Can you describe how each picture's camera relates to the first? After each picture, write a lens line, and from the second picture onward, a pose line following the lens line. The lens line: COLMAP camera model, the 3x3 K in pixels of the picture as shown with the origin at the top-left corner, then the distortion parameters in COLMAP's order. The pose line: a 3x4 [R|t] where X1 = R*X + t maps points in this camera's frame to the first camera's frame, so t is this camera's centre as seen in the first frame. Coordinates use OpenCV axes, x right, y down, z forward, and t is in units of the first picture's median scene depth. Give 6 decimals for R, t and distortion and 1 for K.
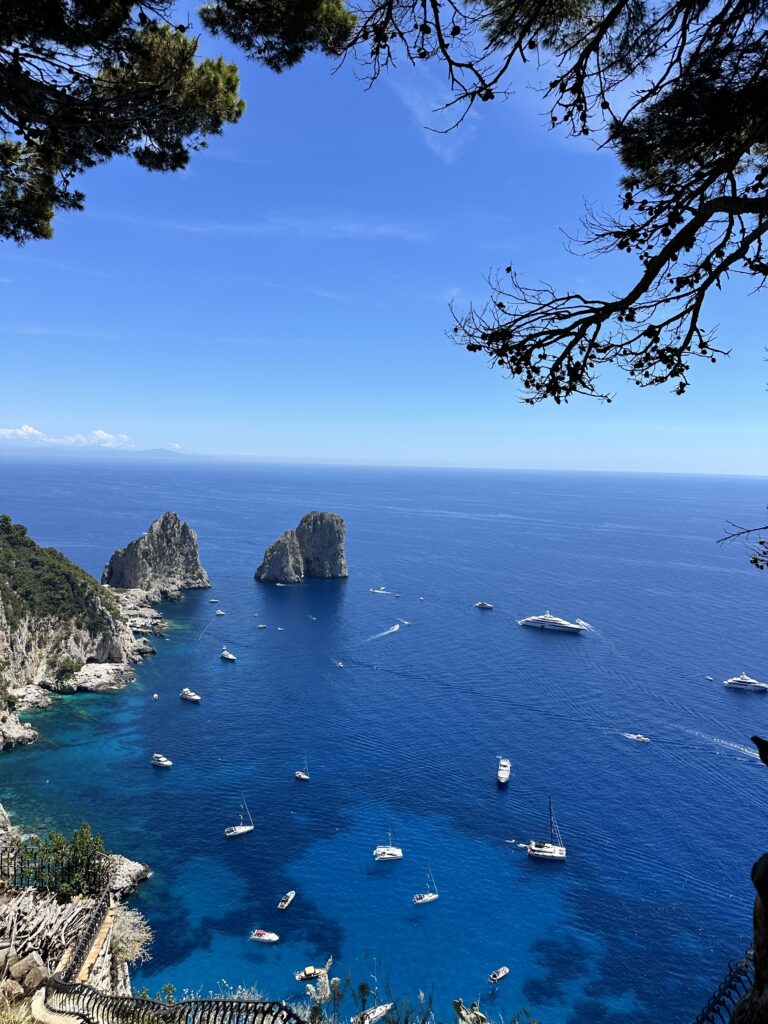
lens RADIAL K [[719.6, 0, 383.6], [0, 719.6, 512.1], [0, 0, 1]] dist [-0.007195, -0.000515]
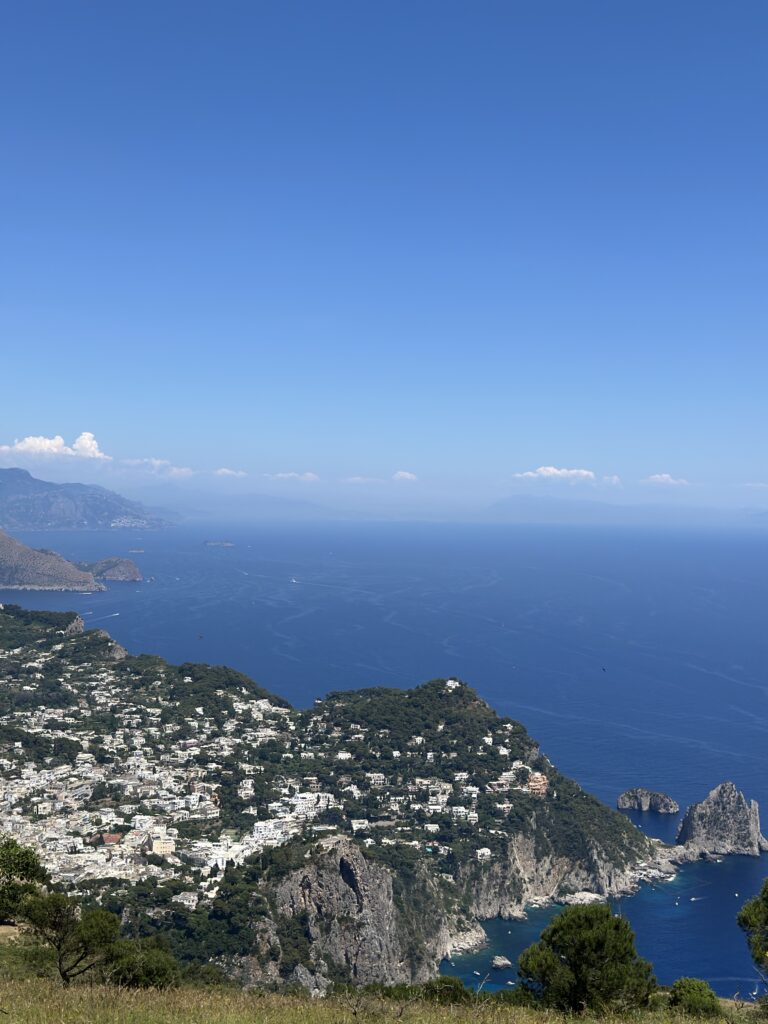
lens RADIAL K [[1431.7, 0, 384.4], [0, 1431.7, 513.0], [0, 0, 1]] dist [0.053865, 0.000000]
pose [[0.664828, -0.007673, -0.746957, 1.713087], [-0.060454, 0.996115, -0.064039, -0.402704], [0.744546, 0.087731, 0.661781, -1.548309]]
